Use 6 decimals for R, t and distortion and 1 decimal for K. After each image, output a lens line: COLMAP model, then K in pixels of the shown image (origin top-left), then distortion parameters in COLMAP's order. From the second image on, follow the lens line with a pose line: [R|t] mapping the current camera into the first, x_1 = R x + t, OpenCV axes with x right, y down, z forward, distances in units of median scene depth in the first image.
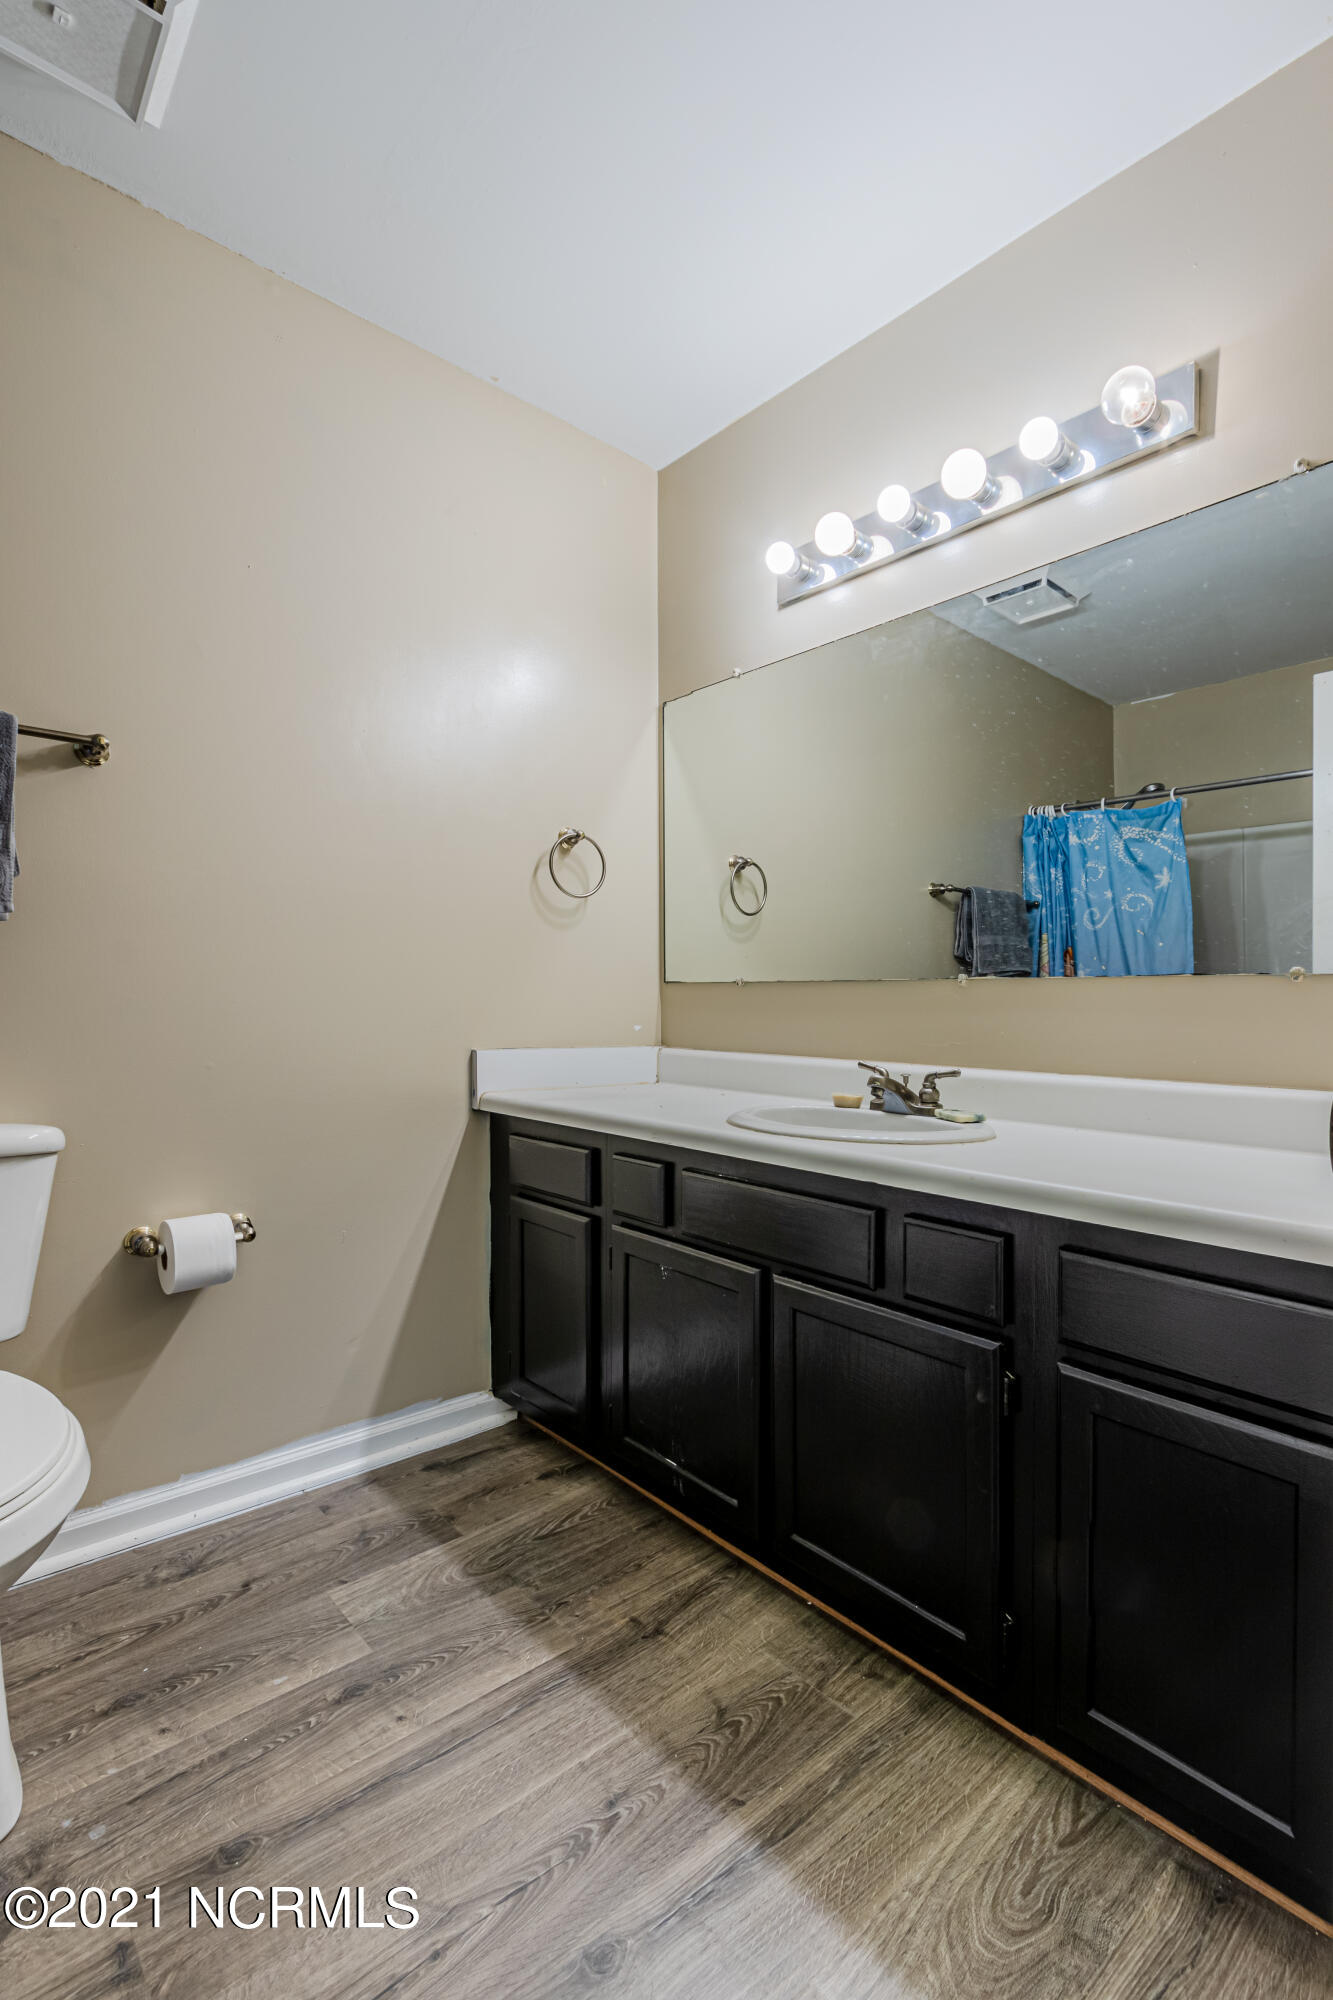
lens RADIAL K [[907.3, 0, 673.3], [0, 907.3, 1001.3], [0, 0, 1]] dist [0.004160, 0.001881]
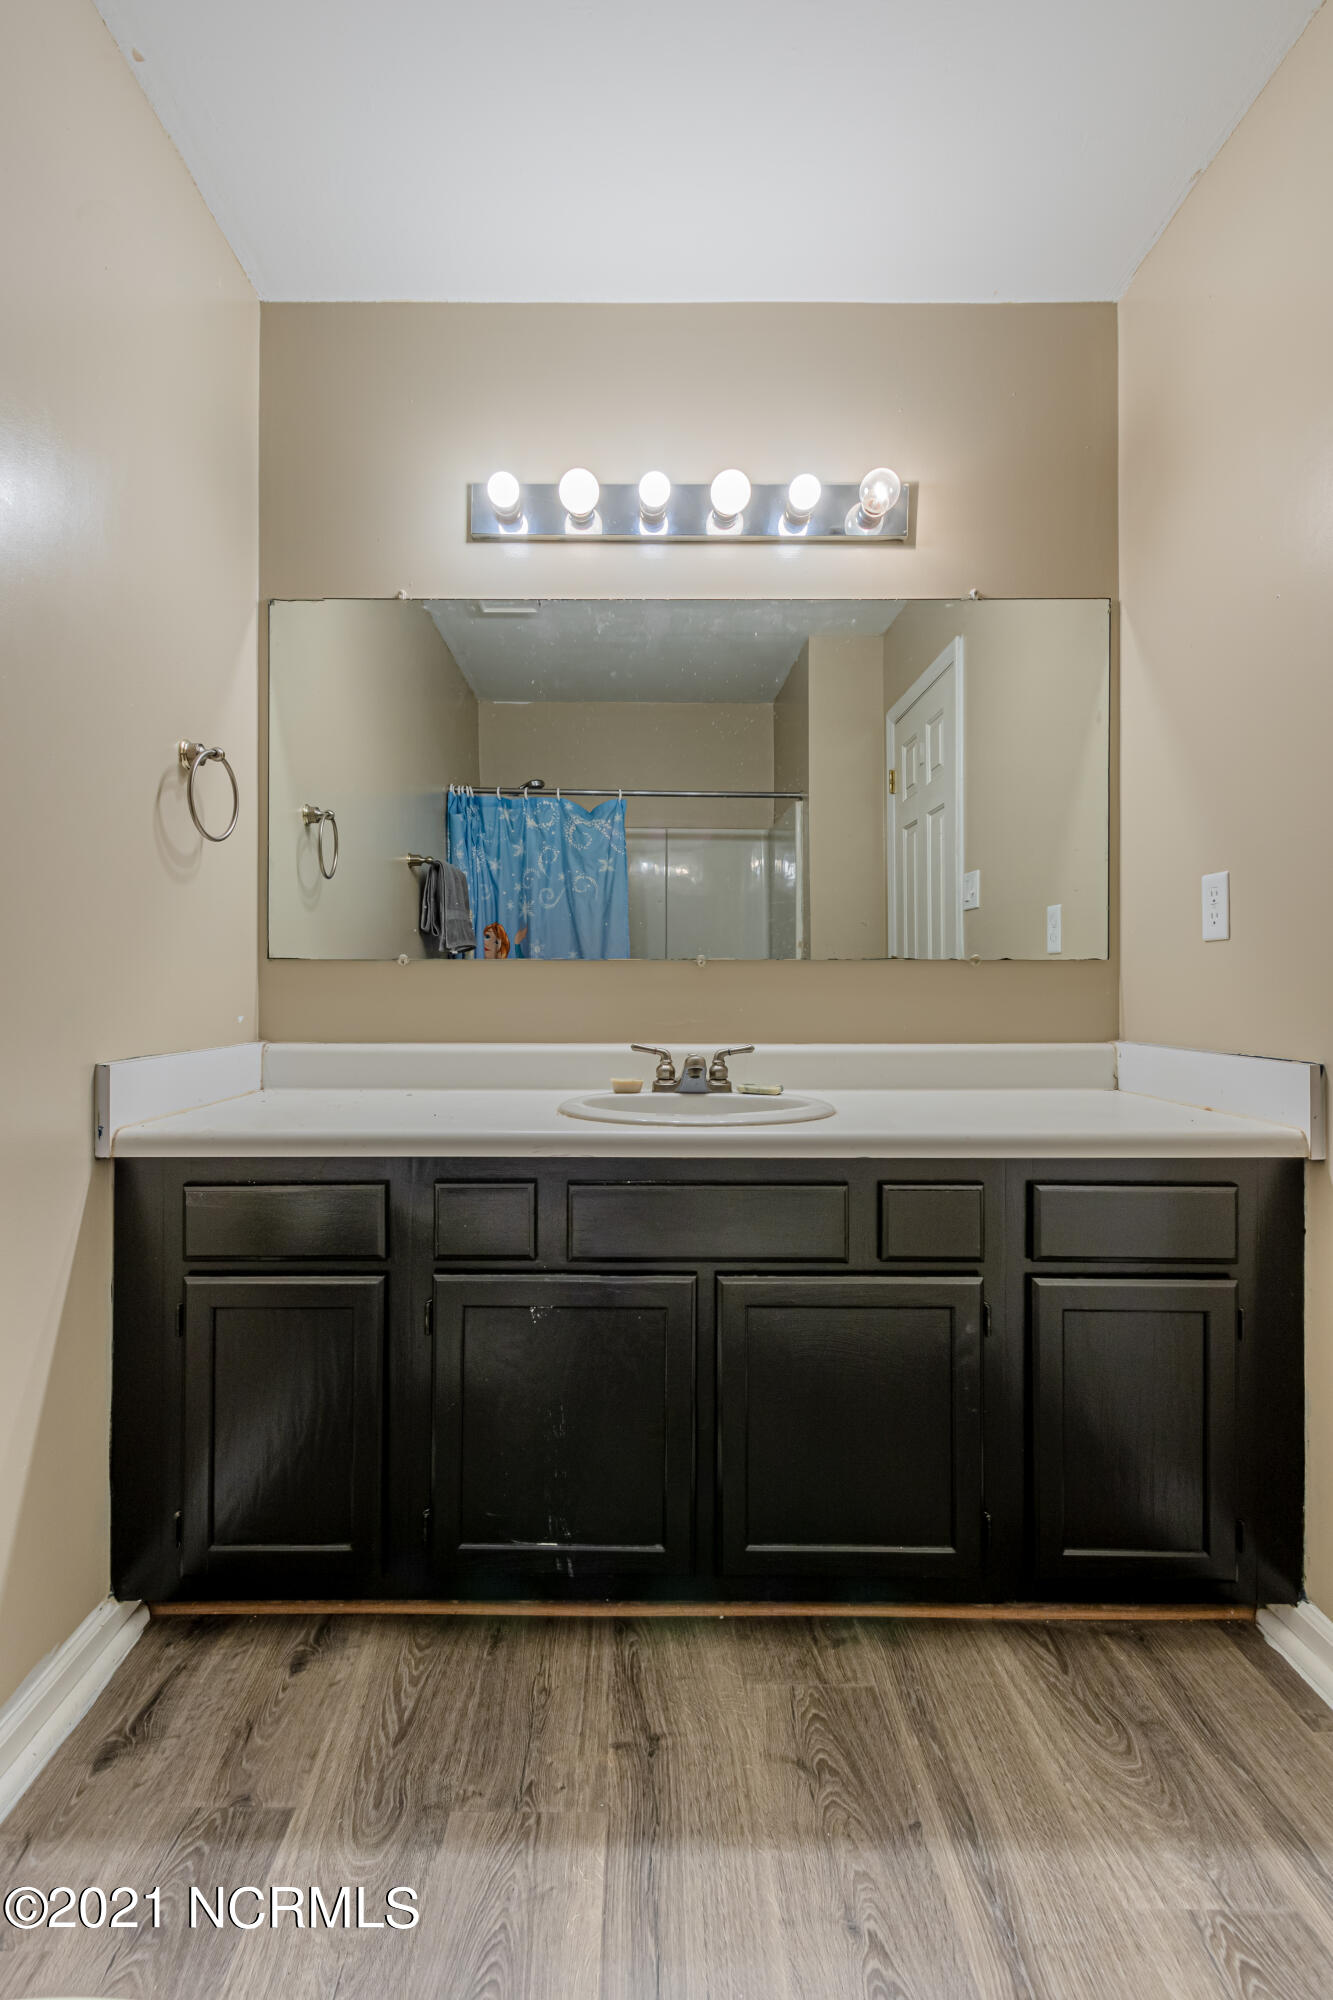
lens RADIAL K [[907.3, 0, 701.1], [0, 907.3, 950.1], [0, 0, 1]] dist [0.004160, 0.001881]
pose [[0.678647, 0.010734, 0.734386, -0.550499], [0.006280, 0.999772, -0.020416, -0.016773], [-0.734438, 0.018467, 0.678425, 0.343496]]
